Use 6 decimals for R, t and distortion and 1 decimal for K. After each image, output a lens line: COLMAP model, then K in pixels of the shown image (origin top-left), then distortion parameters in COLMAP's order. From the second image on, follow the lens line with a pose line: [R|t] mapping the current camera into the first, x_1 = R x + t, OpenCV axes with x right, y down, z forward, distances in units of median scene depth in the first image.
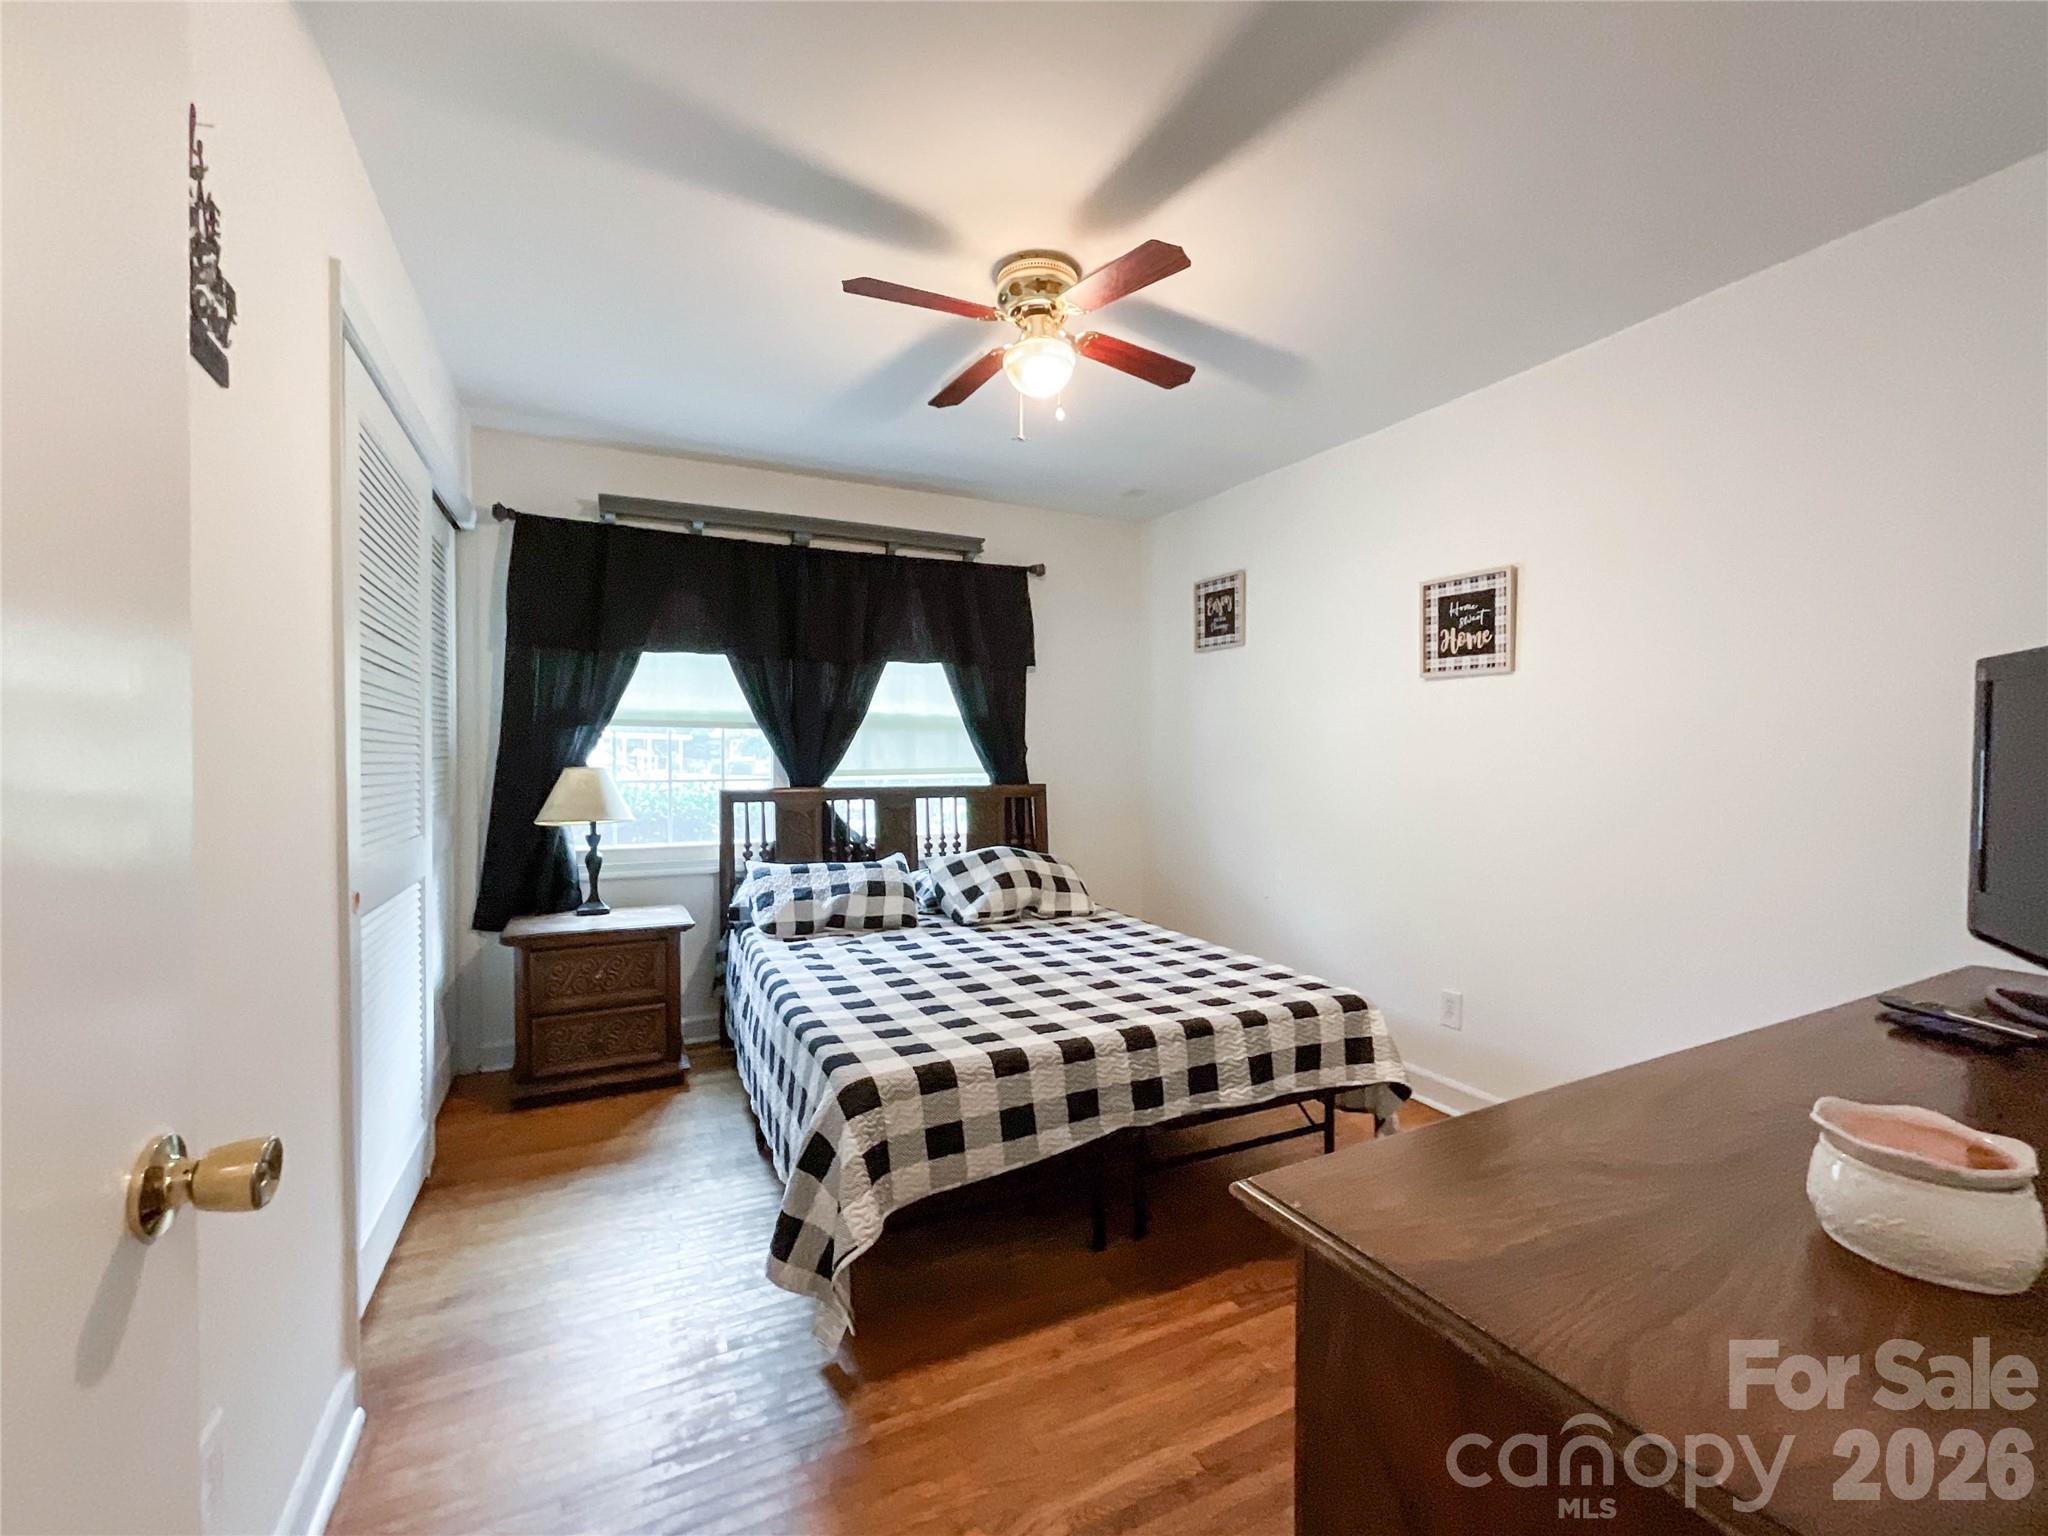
lens RADIAL K [[858.5, 0, 1024.0], [0, 858.5, 768.0], [0, 0, 1]] dist [-0.020529, 0.000500]
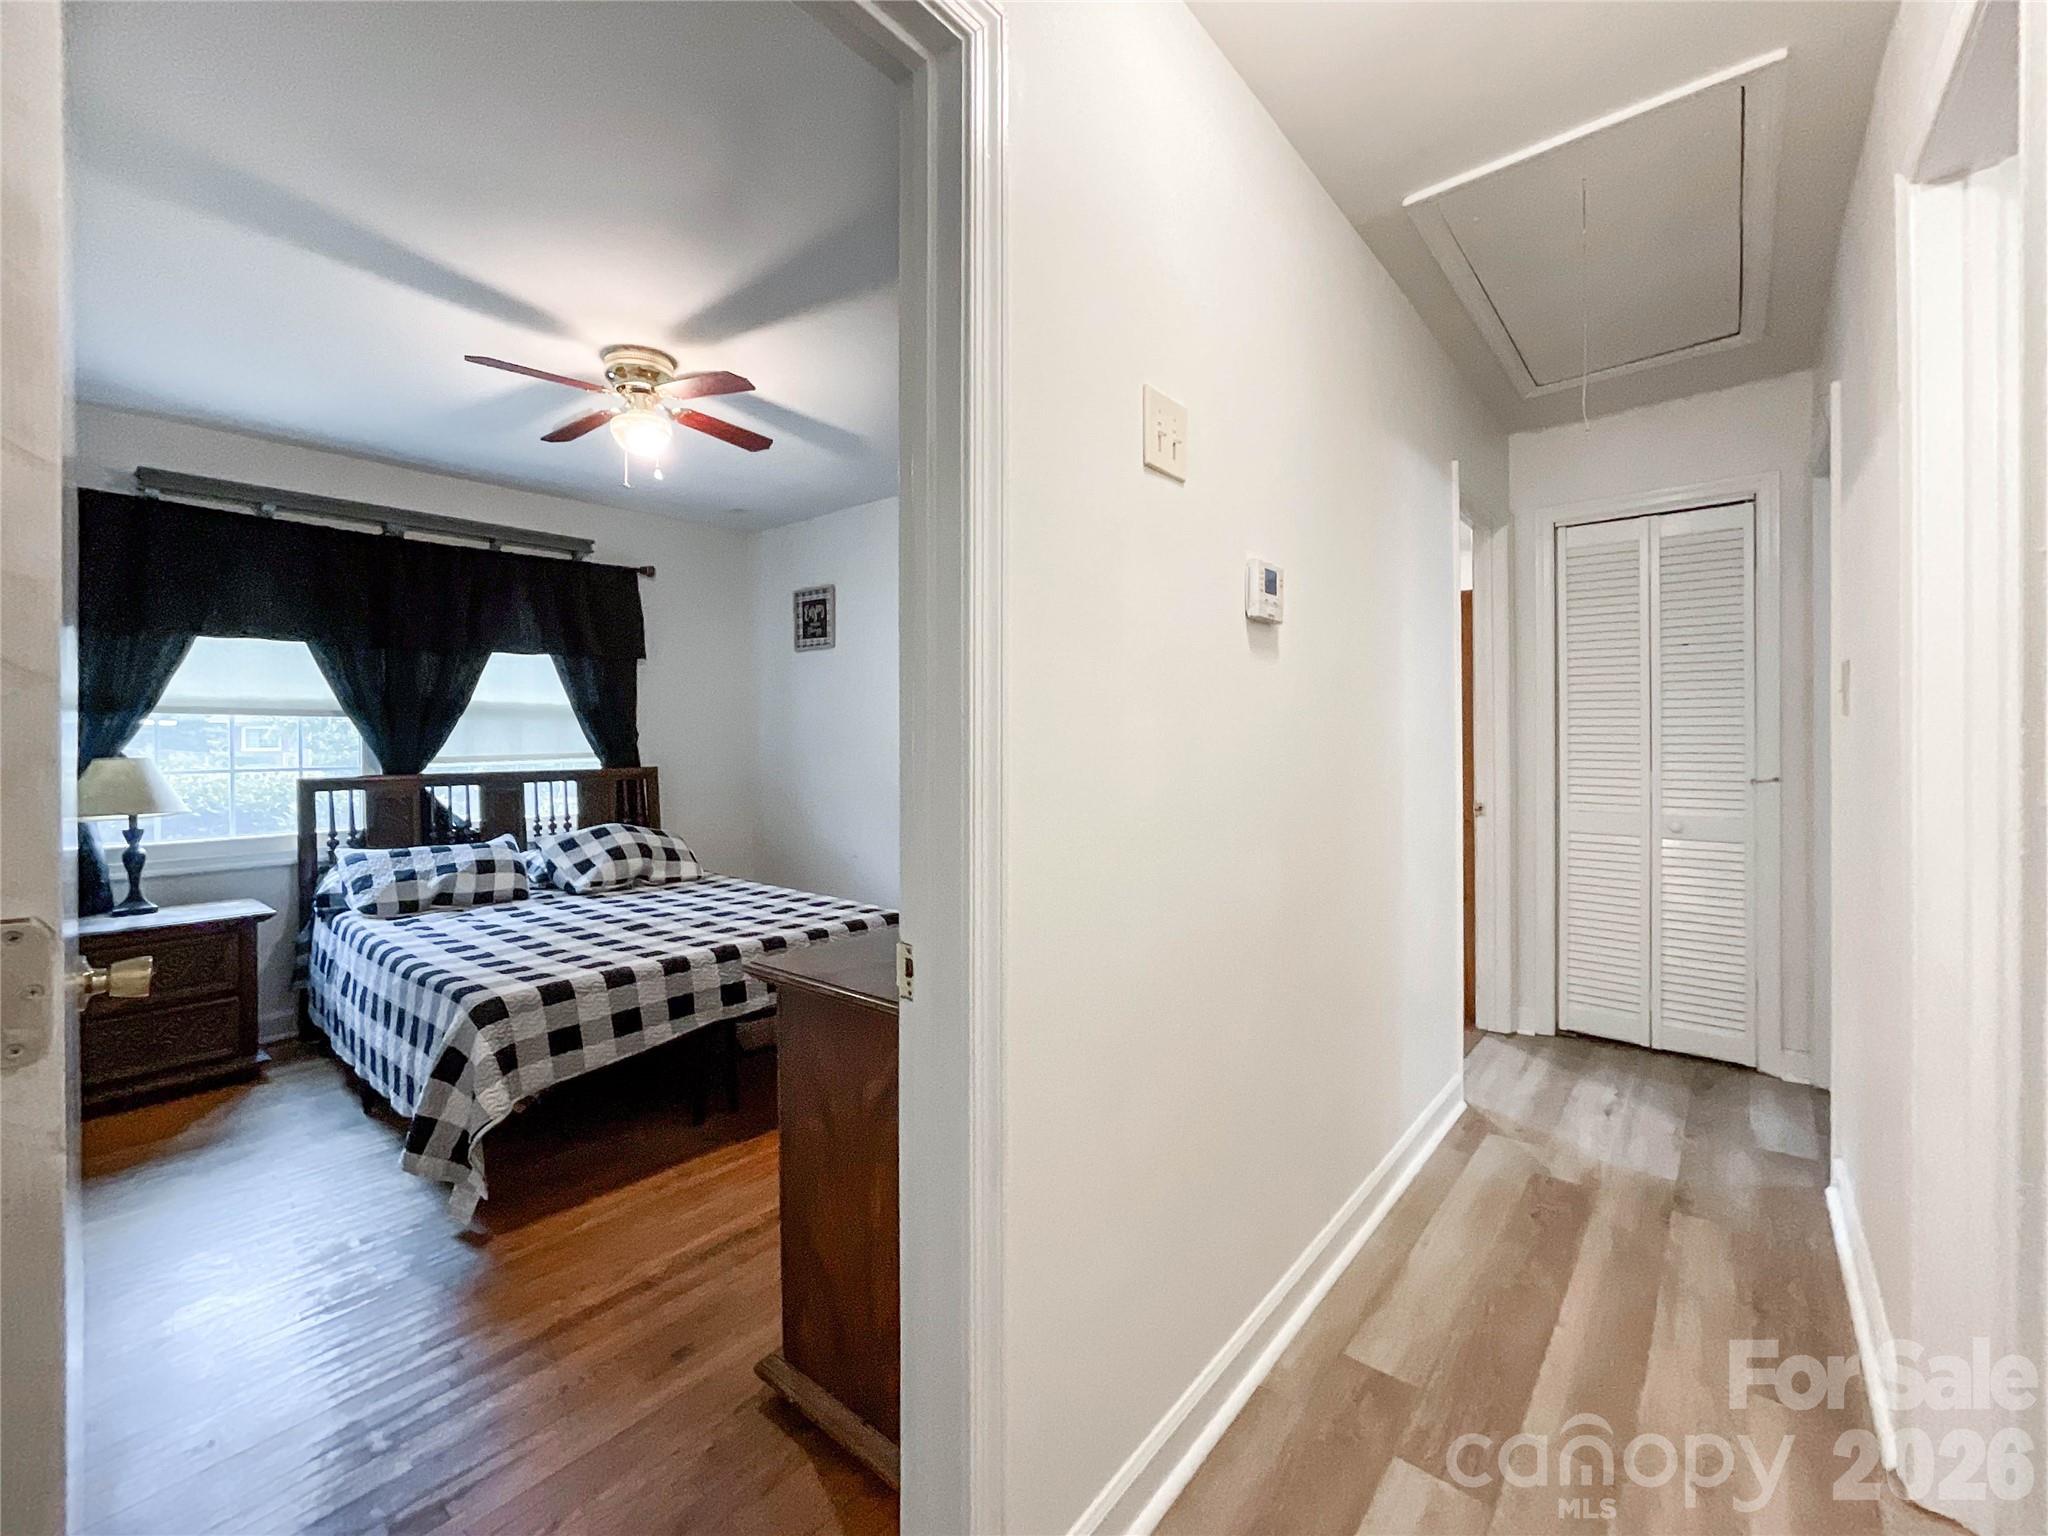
lens RADIAL K [[853.6, 0, 1014.8], [0, 853.6, 738.8], [0, 0, 1]] dist [-0.029719, 0.016669]
pose [[0.915718, -0.008389, 0.401733, 0.010293], [0.014848, 0.999806, -0.012966, 0.004395], [-0.401547, 0.017838, 0.915665, -0.229283]]
